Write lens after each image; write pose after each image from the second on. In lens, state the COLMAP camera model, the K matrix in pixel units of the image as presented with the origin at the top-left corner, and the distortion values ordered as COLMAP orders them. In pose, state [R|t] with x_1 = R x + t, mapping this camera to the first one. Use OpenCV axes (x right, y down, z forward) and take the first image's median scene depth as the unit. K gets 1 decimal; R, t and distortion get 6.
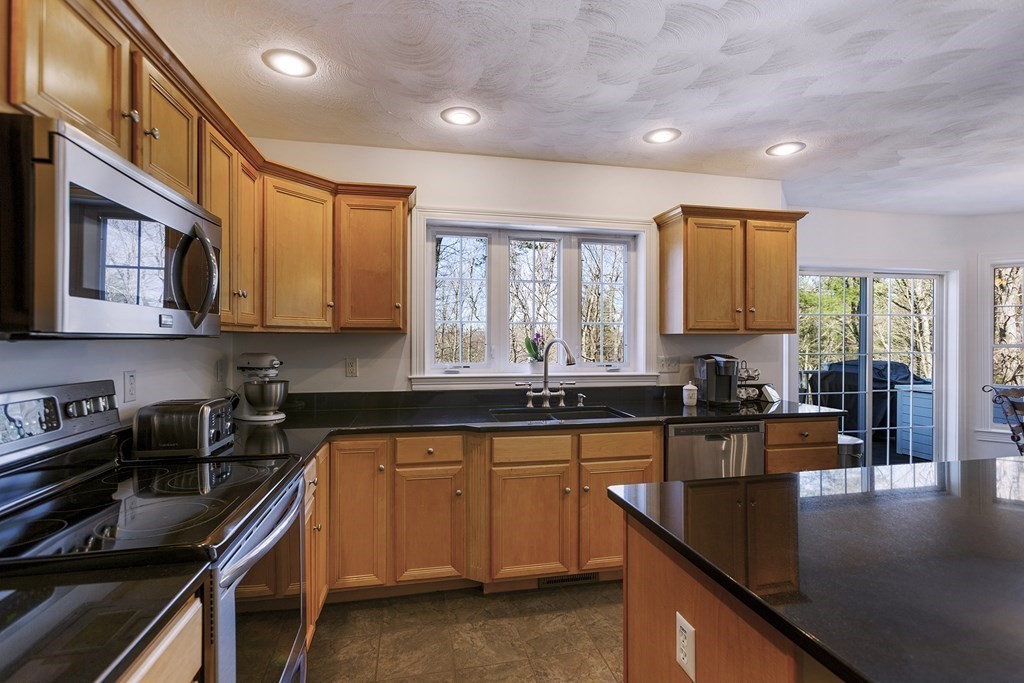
lens RADIAL K [[467.0, 0, 506.2], [0, 467.0, 347.3], [0, 0, 1]] dist [0.003069, 0.001006]
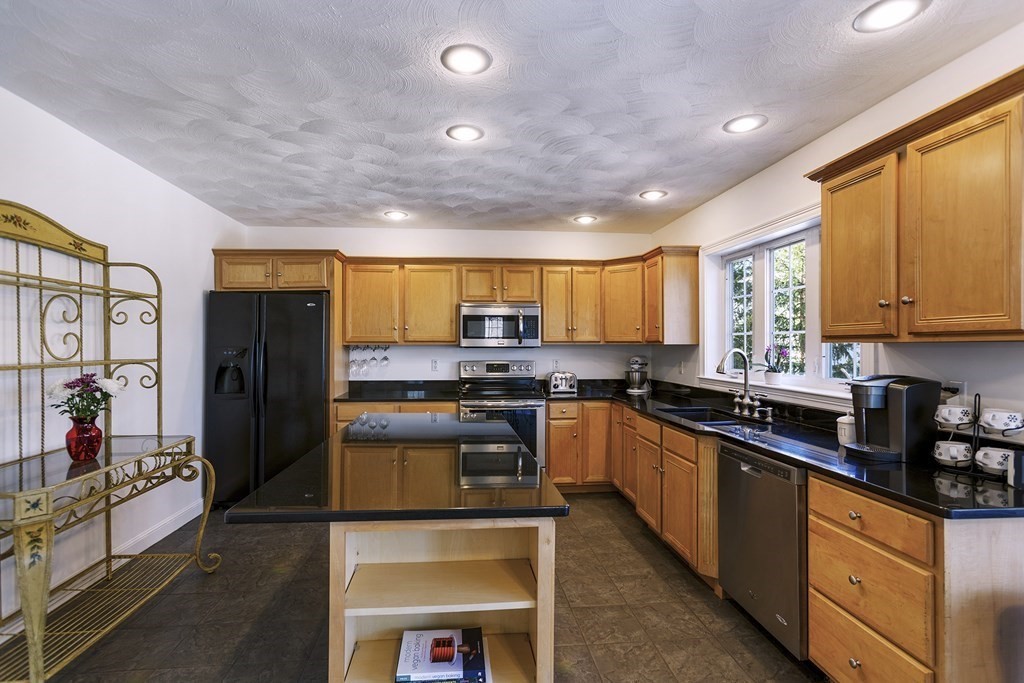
lens RADIAL K [[467.0, 0, 506.2], [0, 467.0, 347.3], [0, 0, 1]] dist [0.003069, 0.001006]
pose [[-0.090880, 0.000735, -0.995862, 1.164492], [-0.021652, 0.999762, 0.002714, -0.011264], [0.995626, 0.021809, -0.090842, 0.569280]]
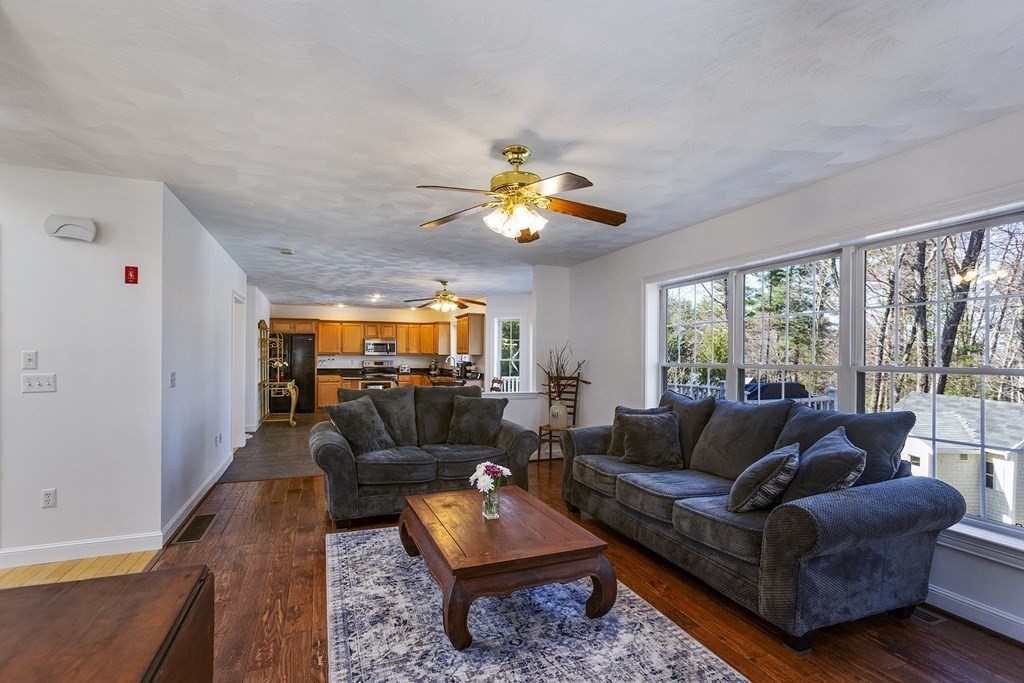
lens RADIAL K [[494.9, 0, 509.3], [0, 494.9, 353.4], [0, 0, 1]] dist [0.000303, 0.000170]
pose [[0.184361, -0.006489, -0.982837, 3.970728], [-0.026844, 0.999572, -0.011635, -0.003504], [0.982492, 0.028528, 0.184108, 0.714988]]
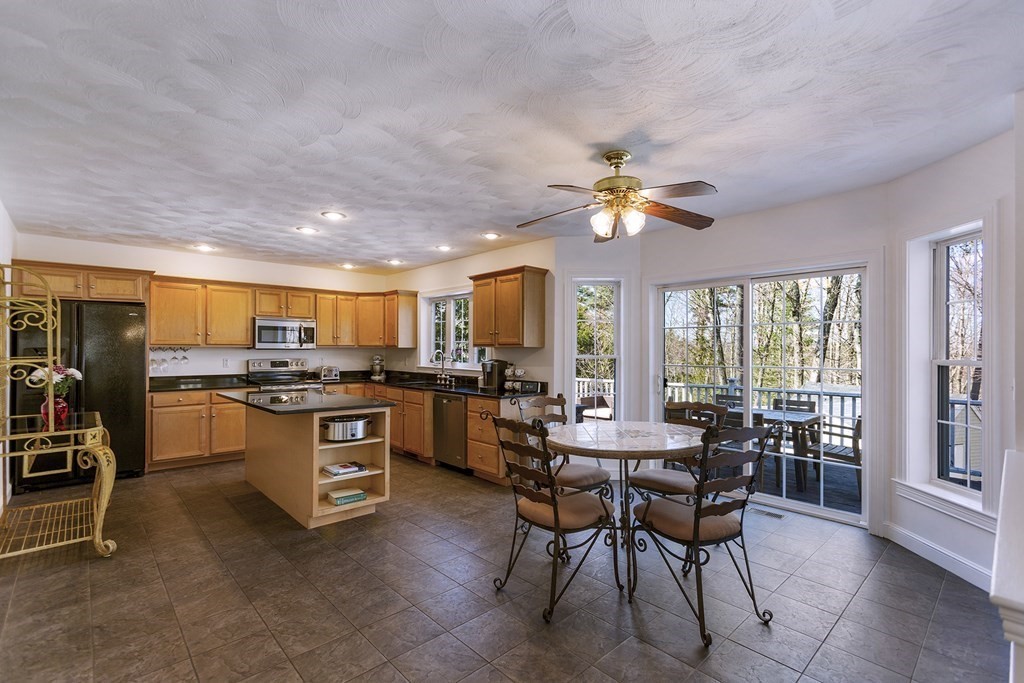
lens RADIAL K [[467.0, 0, 506.2], [0, 467.0, 347.3], [0, 0, 1]] dist [0.003069, 0.001006]
pose [[0.520951, -0.004249, -0.853576, 1.992029], [-0.020684, 0.999631, -0.017600, 0.001641], [0.853336, 0.026824, 0.520671, 0.167778]]
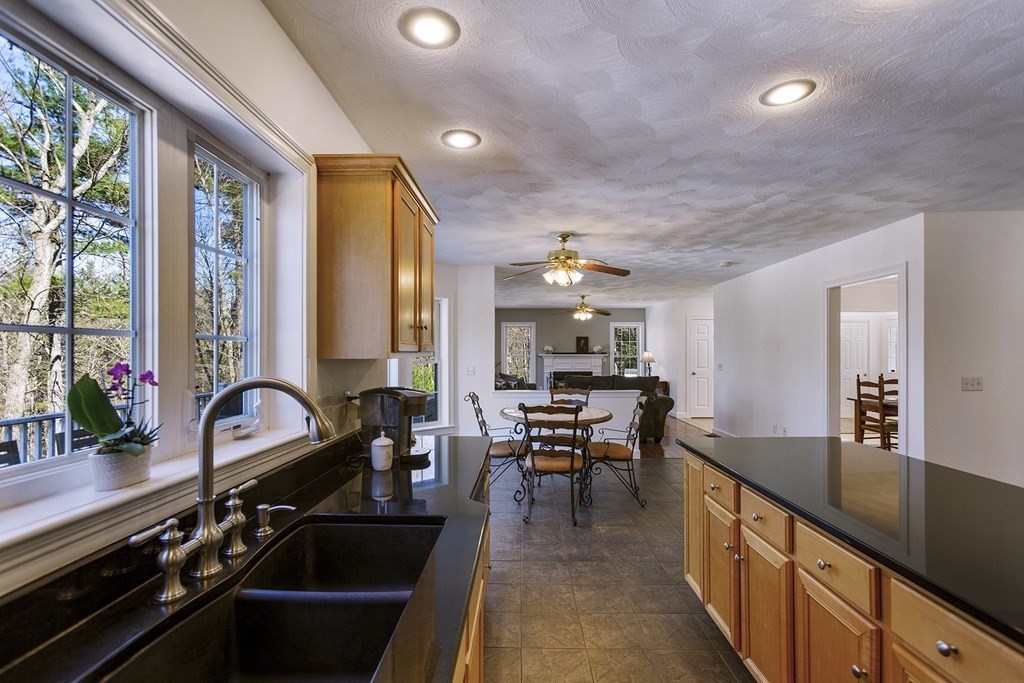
lens RADIAL K [[467.0, 0, 506.2], [0, 467.0, 347.3], [0, 0, 1]] dist [0.003069, 0.001006]
pose [[0.213686, 0.005081, 0.976889, -0.210336], [0.023781, 0.999663, -0.010402, -0.032634], [-0.976613, 0.025454, 0.213493, 0.709814]]
